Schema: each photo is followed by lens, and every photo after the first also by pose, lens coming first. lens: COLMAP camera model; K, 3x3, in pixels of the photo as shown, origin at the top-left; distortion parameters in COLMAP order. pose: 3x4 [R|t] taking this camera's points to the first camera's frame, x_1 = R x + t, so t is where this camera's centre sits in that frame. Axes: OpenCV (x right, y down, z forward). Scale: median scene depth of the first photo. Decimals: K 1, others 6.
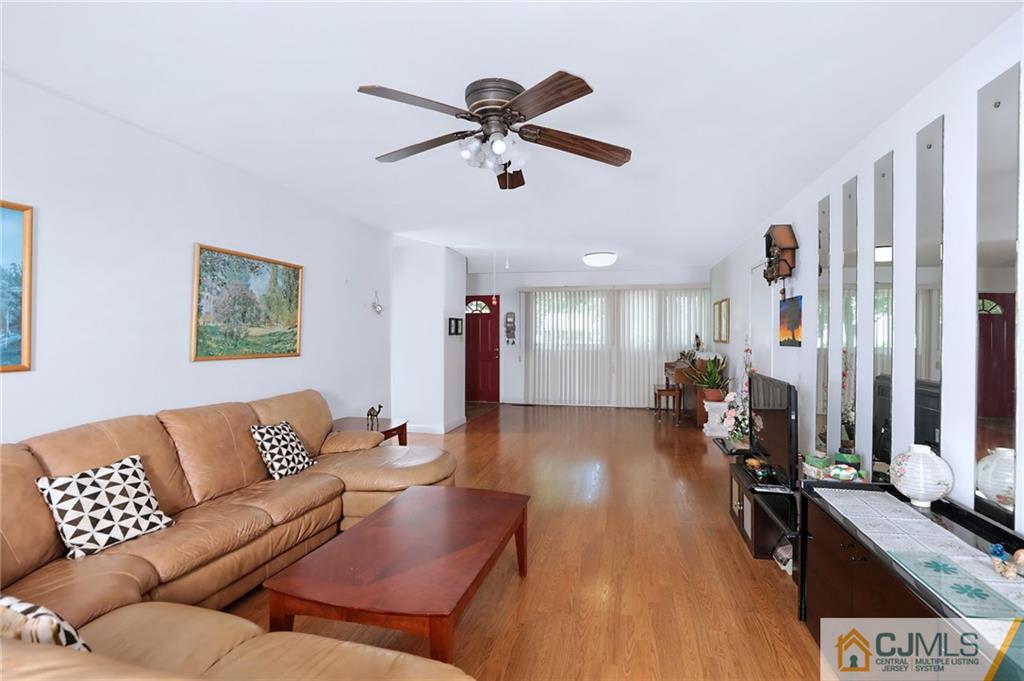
lens RADIAL K [[488.0, 0, 512.0], [0, 488.0, 340.5], [0, 0, 1]] dist [0.001665, 0.000105]
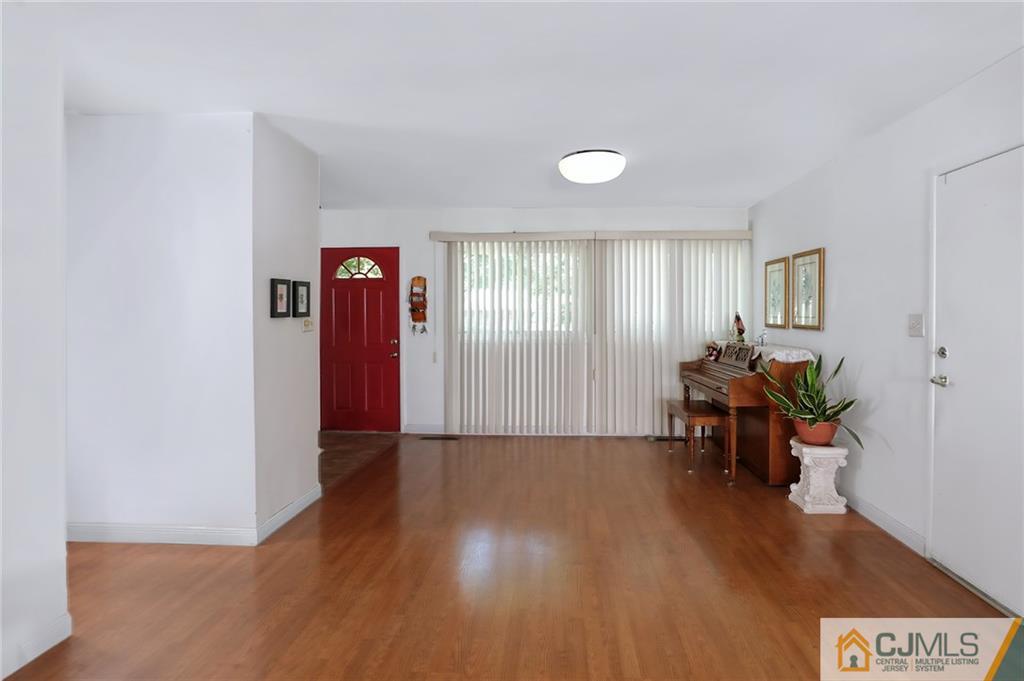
lens RADIAL K [[536.6, 0, 517.0], [0, 536.6, 320.9], [0, 0, 1]] dist [-0.001614, -0.000270]
pose [[0.986429, -0.005655, 0.164090, 0.019092], [0.005650, 0.999984, 0.000501, -0.013044], [-0.164090, 0.000432, 0.986445, 0.903594]]
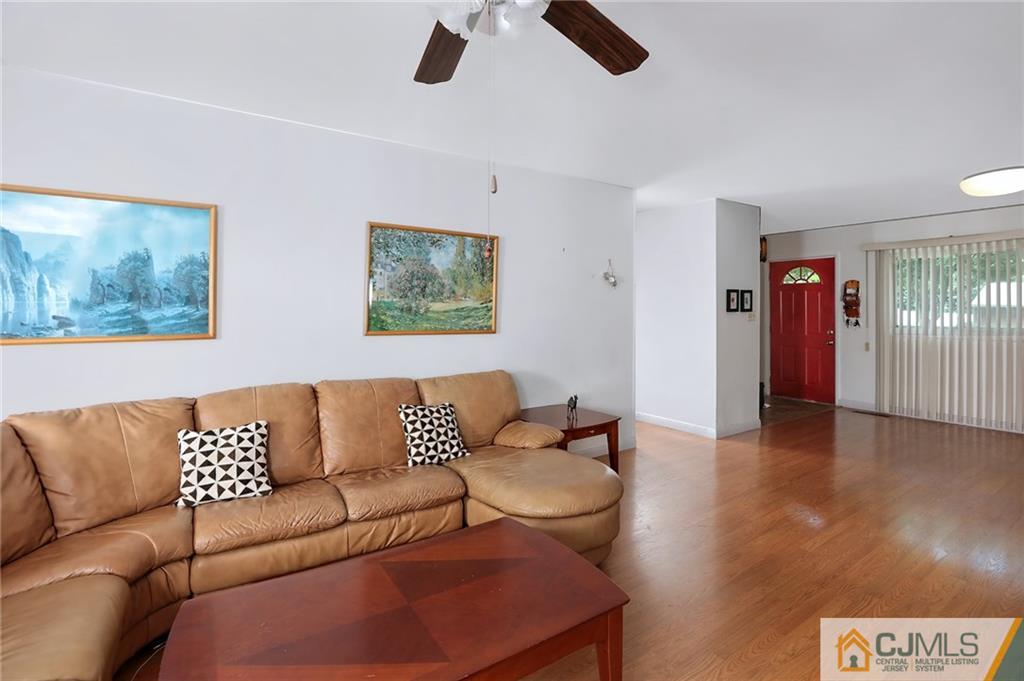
lens RADIAL K [[485.1, 0, 516.1], [0, 485.1, 312.8], [0, 0, 1]] dist [-0.028710, -0.000154]
pose [[0.748073, 0.004814, -0.663599, 0.237802], [-0.010890, 0.999928, -0.005022, -0.003313], [0.663527, 0.010983, 0.748072, 0.386922]]
